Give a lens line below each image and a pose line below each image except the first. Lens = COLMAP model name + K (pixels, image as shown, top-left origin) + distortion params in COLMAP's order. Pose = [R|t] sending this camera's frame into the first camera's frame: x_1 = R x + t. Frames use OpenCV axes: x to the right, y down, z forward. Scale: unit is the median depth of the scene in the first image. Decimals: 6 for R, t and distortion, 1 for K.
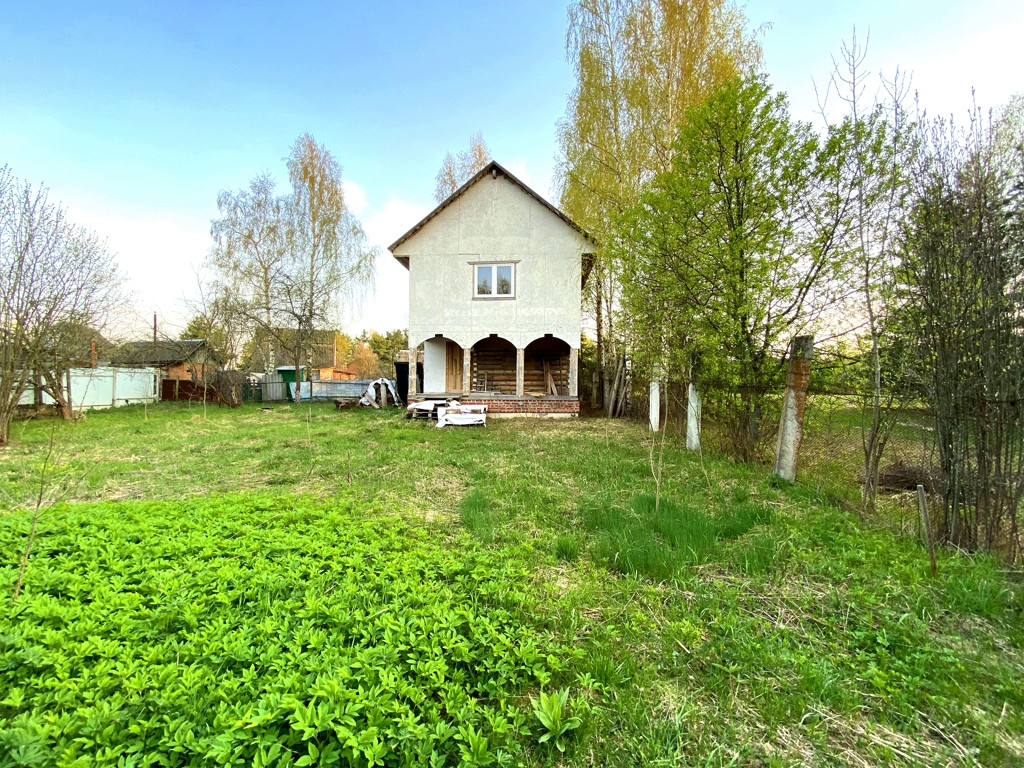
lens RADIAL K [[414.2, 0, 512.0], [0, 414.2, 384.0], [0, 0, 1]] dist [-0.001922, -0.000330]
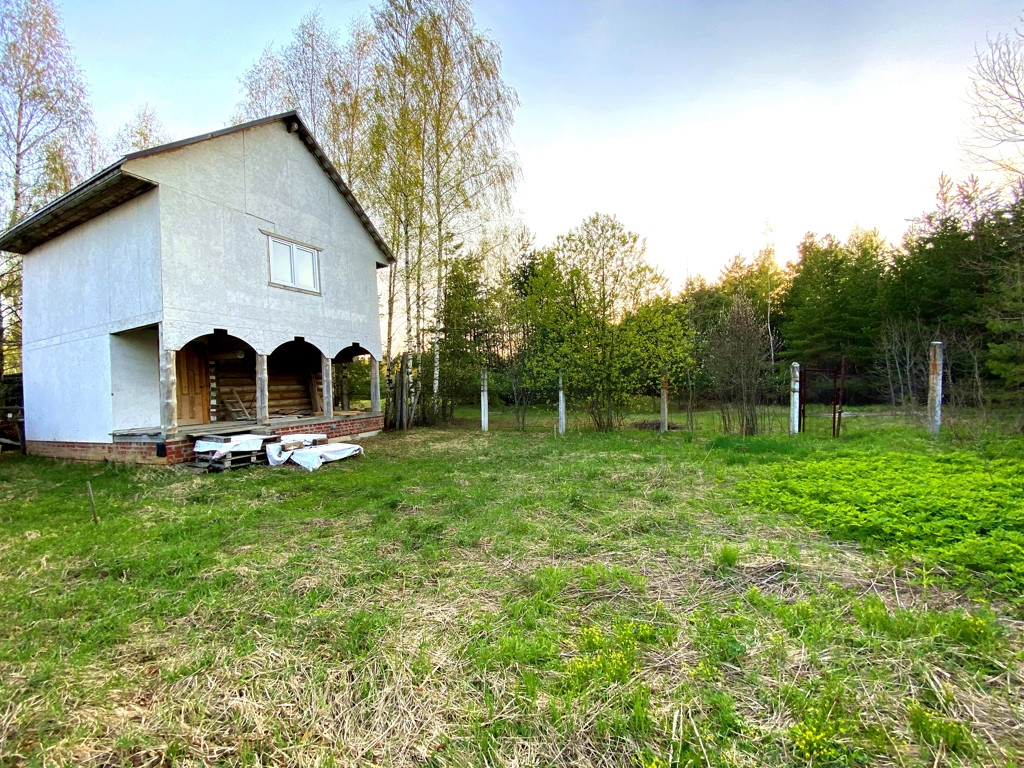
lens RADIAL K [[414.2, 0, 512.0], [0, 414.2, 384.0], [0, 0, 1]] dist [-0.001922, -0.000330]
pose [[0.342849, -0.017997, 0.939218, -0.611845], [0.045464, 0.998963, 0.002546, -0.020769], [-0.938290, 0.041827, 0.343311, 0.386320]]
